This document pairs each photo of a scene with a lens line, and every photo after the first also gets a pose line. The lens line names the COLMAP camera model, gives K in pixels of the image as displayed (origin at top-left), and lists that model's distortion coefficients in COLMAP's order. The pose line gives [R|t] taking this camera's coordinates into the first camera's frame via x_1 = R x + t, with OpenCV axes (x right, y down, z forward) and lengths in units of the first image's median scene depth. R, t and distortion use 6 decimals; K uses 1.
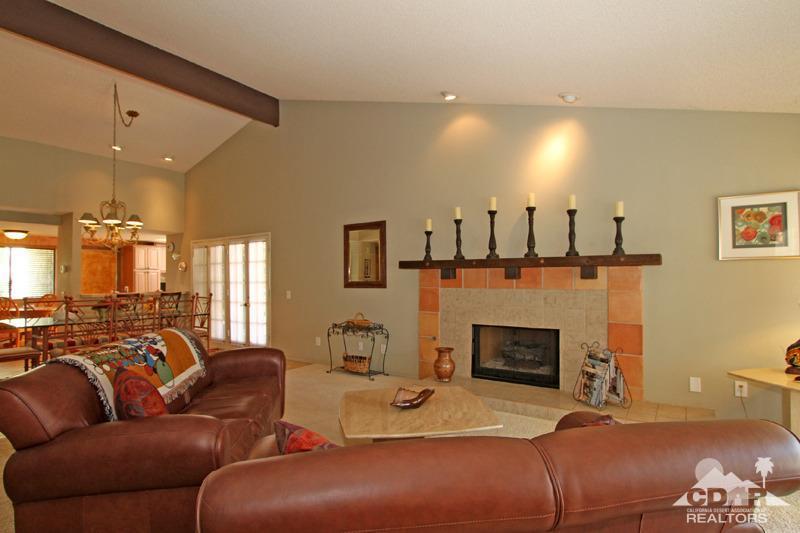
lens RADIAL K [[410.9, 0, 399.3], [0, 410.9, 268.8], [0, 0, 1]] dist [-0.016246, 0.000343]
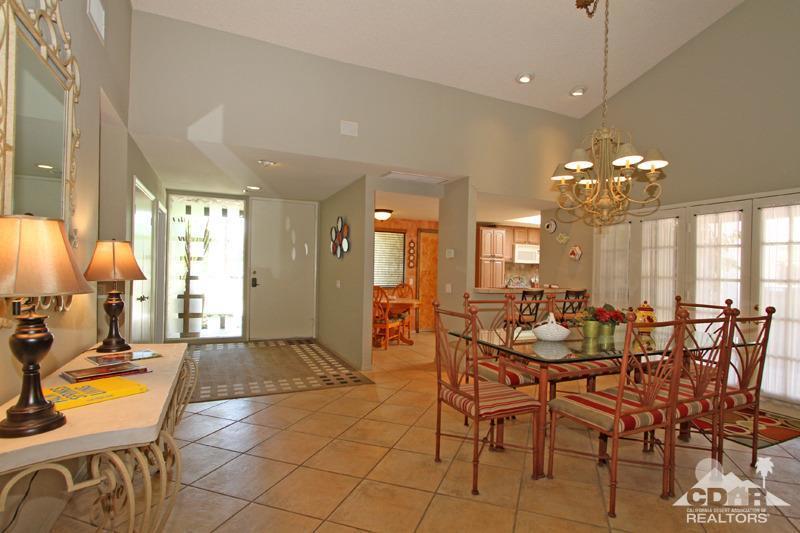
lens RADIAL K [[411.9, 0, 403.8], [0, 411.9, 271.0], [0, 0, 1]] dist [-0.014593, 0.001477]
pose [[0.857704, 0.027344, -0.513417, -0.700961], [-0.014784, 0.999484, 0.028532, 0.016846], [0.513932, -0.016882, 0.857665, 0.407971]]
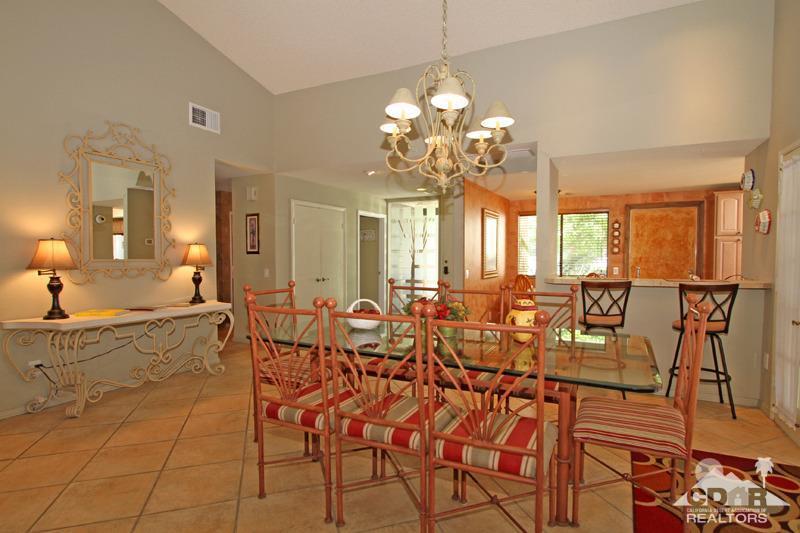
lens RADIAL K [[411.9, 0, 405.7], [0, 411.9, 269.1], [0, 0, 1]] dist [-0.014593, 0.001477]
pose [[0.133542, 0.037996, -0.990315, -0.286261], [0.022927, 0.998879, 0.041416, 0.028167], [0.990778, -0.028236, 0.132521, 0.979948]]
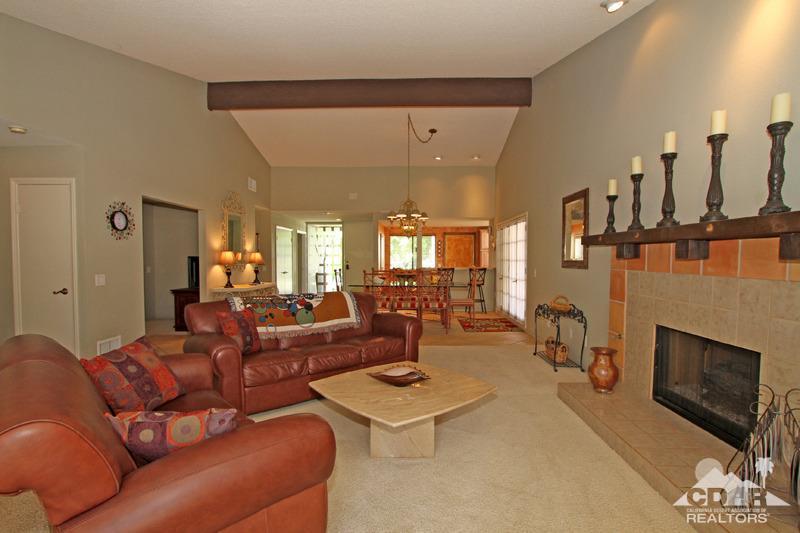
lens RADIAL K [[391.3, 0, 404.4], [0, 391.3, 267.1], [0, 0, 1]] dist [-0.005719, 0.000015]
pose [[0.547836, 0.025595, -0.836194, 0.458907], [0.016919, 0.998988, 0.041663, 0.004425], [0.836414, -0.036972, 0.546849, 0.272018]]
